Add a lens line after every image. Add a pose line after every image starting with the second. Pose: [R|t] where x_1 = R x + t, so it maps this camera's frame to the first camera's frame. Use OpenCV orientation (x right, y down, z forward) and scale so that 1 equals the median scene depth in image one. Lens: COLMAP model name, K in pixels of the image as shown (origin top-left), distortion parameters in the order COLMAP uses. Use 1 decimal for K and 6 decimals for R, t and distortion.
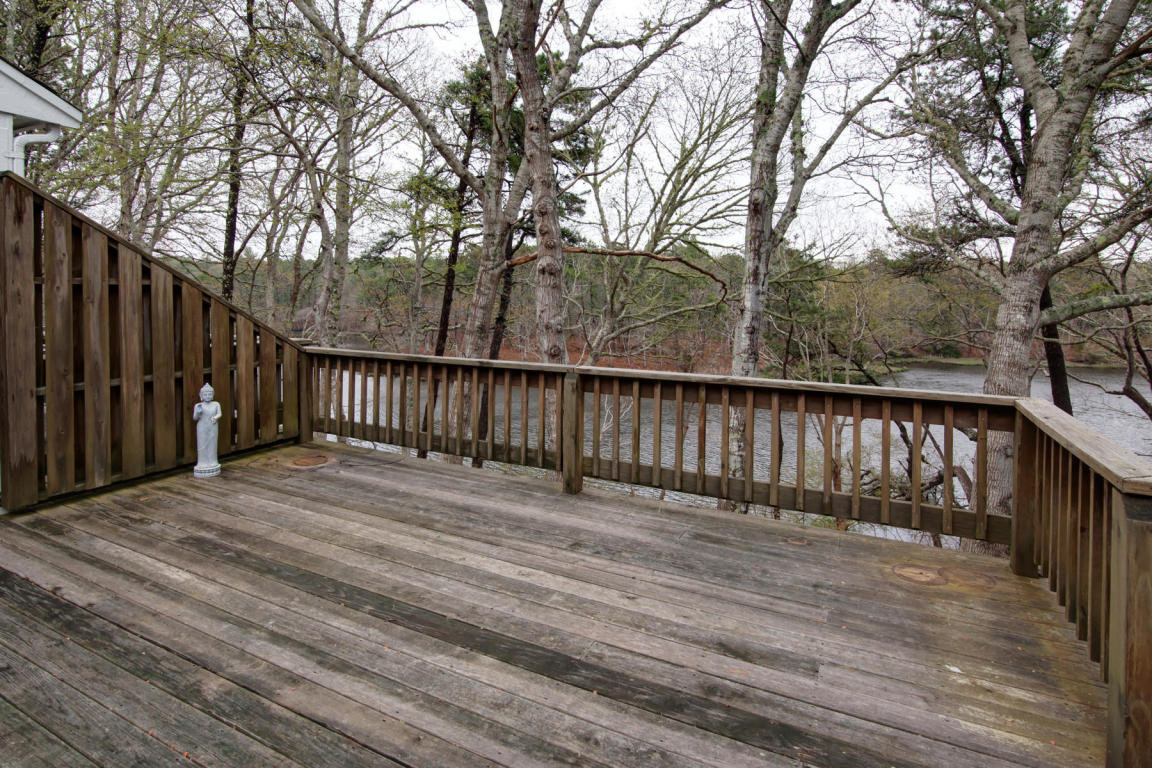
lens RADIAL K [[605.1, 0, 547.8], [0, 605.1, 305.3], [0, 0, 1]] dist [-0.004622, -0.000125]
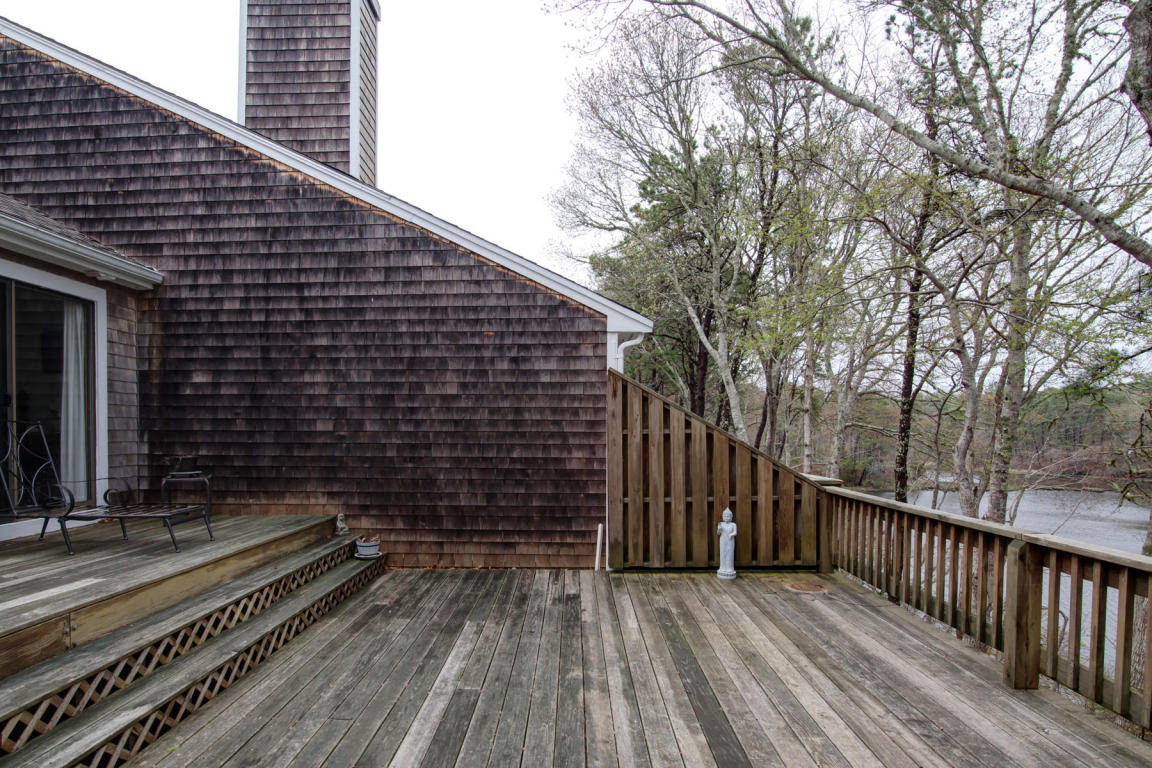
lens RADIAL K [[605.1, 0, 568.9], [0, 605.1, 446.1], [0, 0, 1]] dist [-0.004622, -0.000125]
pose [[0.467578, 0.013509, -0.883849, 0.436675], [-0.007656, 0.999908, 0.011233, -0.017169], [0.883919, 0.001515, 0.467638, 0.081781]]
